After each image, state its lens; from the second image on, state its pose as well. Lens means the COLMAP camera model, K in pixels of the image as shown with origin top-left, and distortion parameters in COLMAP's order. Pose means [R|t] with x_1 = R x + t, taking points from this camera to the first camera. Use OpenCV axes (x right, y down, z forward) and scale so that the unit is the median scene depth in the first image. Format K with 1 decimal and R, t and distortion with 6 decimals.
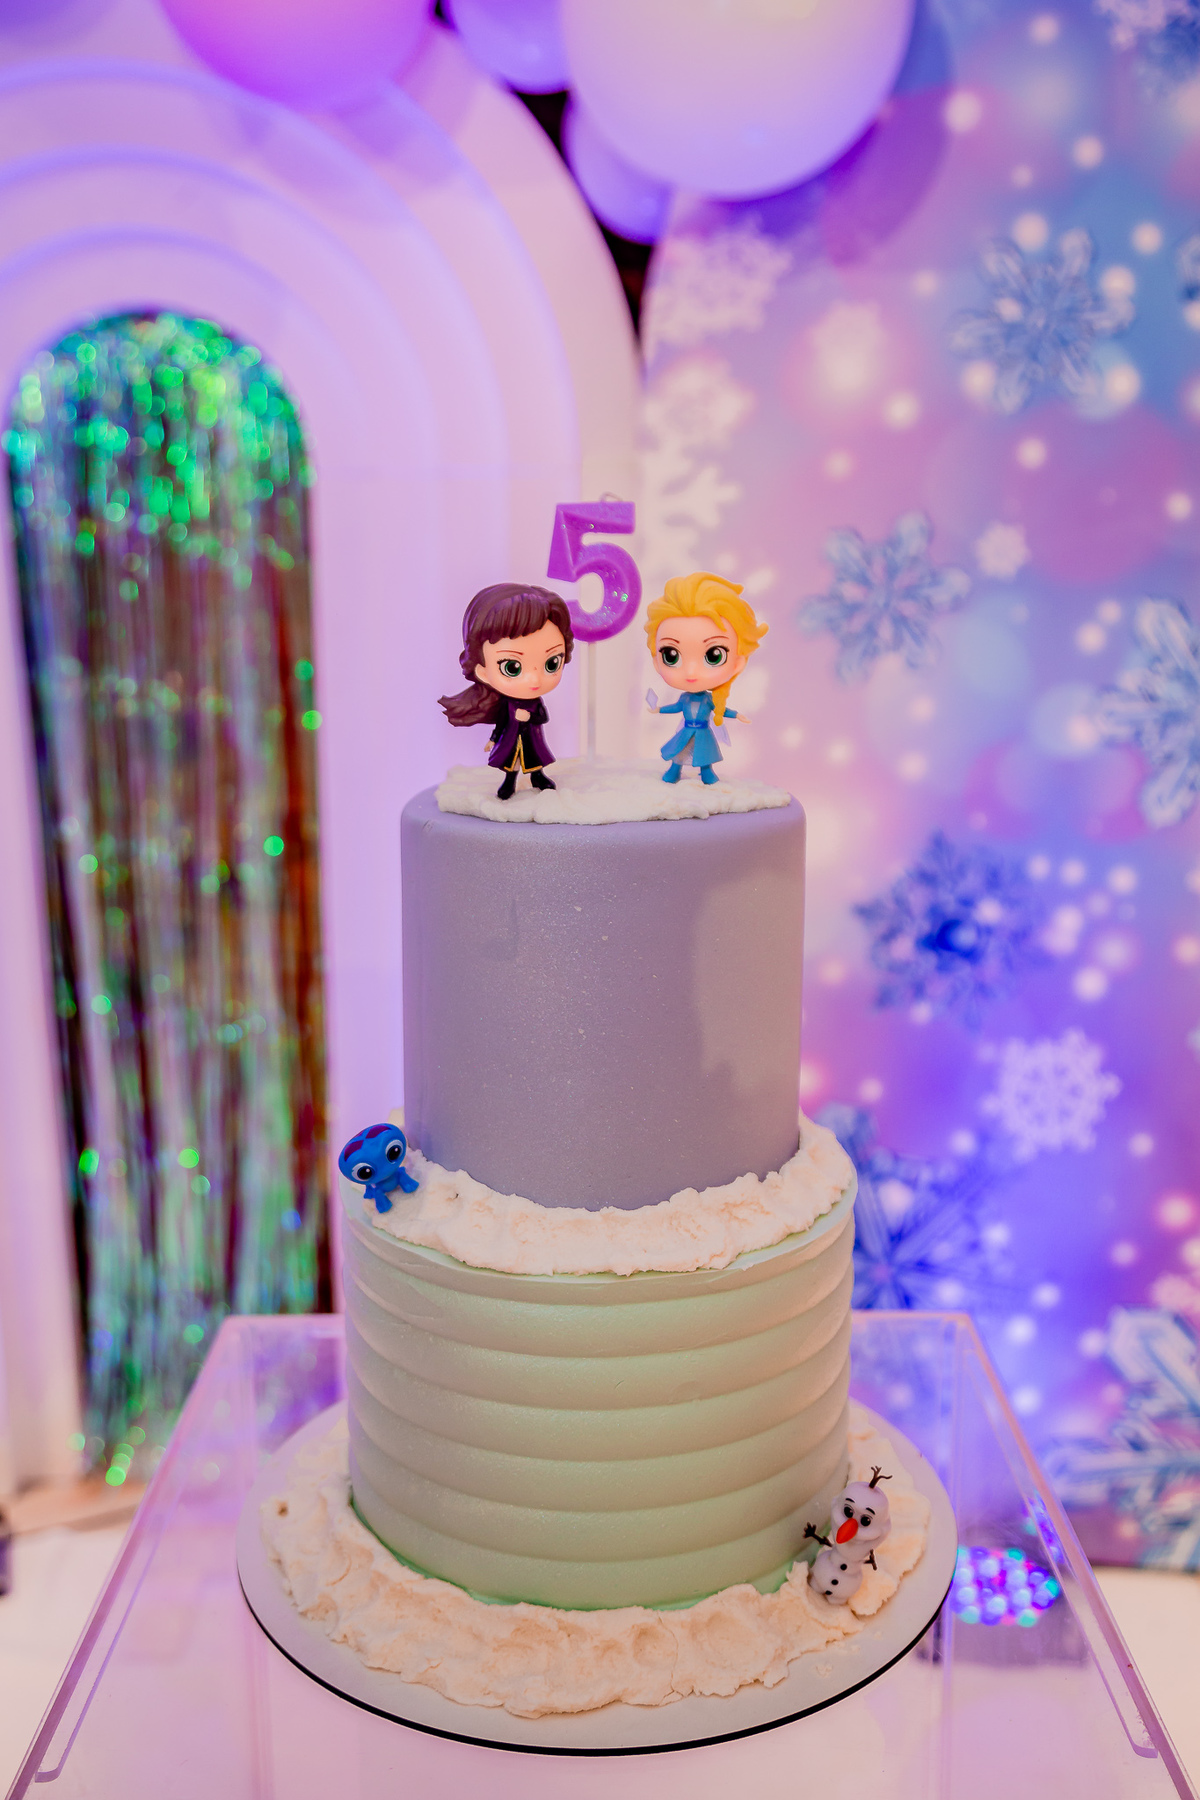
lens RADIAL K [[1801.1, 0, 600.0], [0, 1801.1, 900.0], [0, 0, 1]] dist [0.005105, 0.020937]
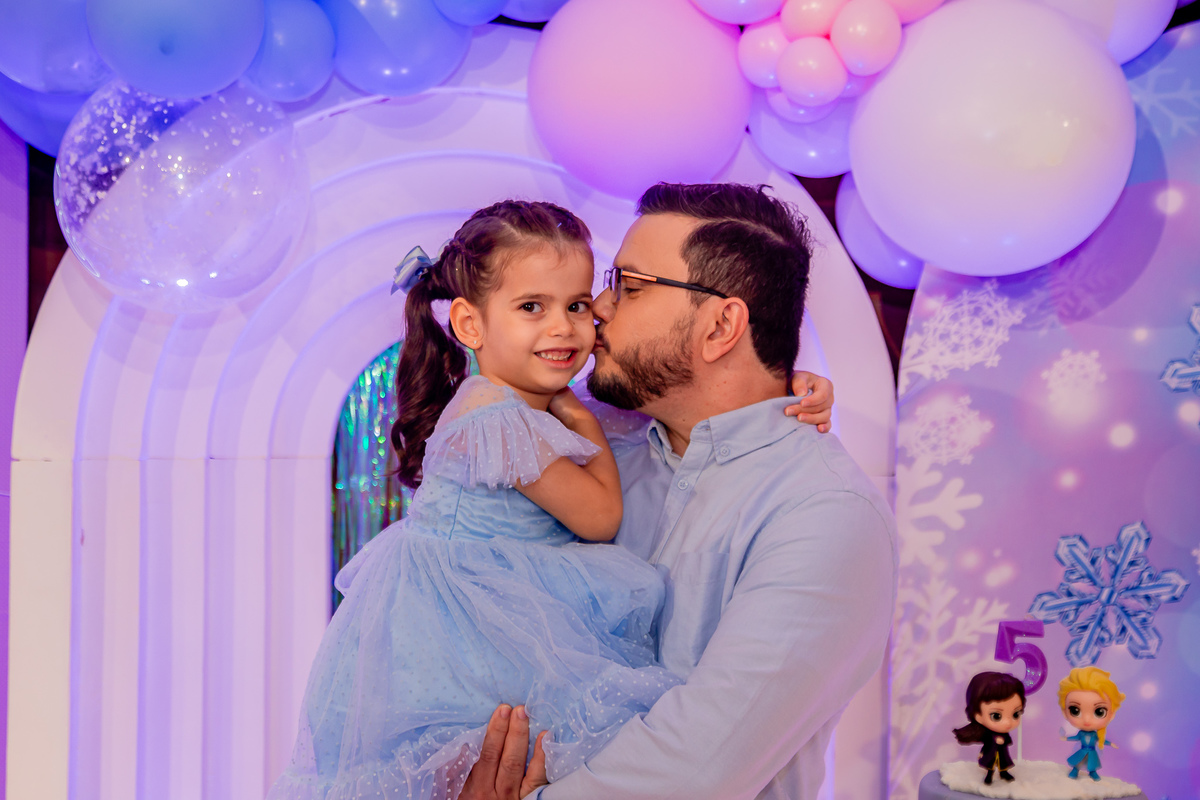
lens RADIAL K [[2196.5, 0, 580.0], [0, 2196.5, 397.8], [0, 0, 1]] dist [0.191773, 0.229438]
pose [[0.998847, 0.016793, -0.044975, -0.124859], [-0.025688, 0.978382, -0.205204, 0.012210], [0.040557, 0.206123, 0.977685, -0.453153]]
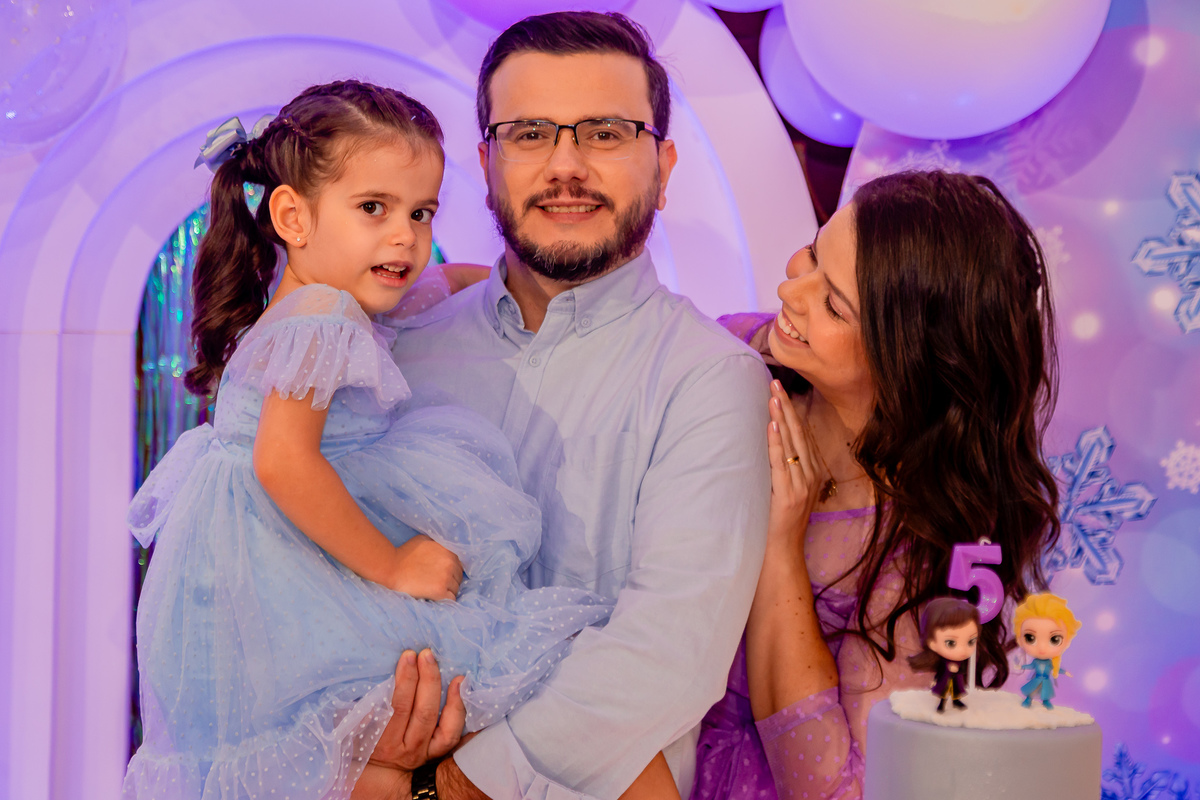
lens RADIAL K [[3023.3, 0, 600.0], [0, 3023.3, 400.0], [0, 0, 1]] dist [0.418692, 0.301836]
pose [[0.998668, 0.033954, 0.038849, -0.173508], [-0.027776, 0.988327, -0.149795, 0.034191], [-0.043482, 0.148516, 0.987954, -0.689834]]
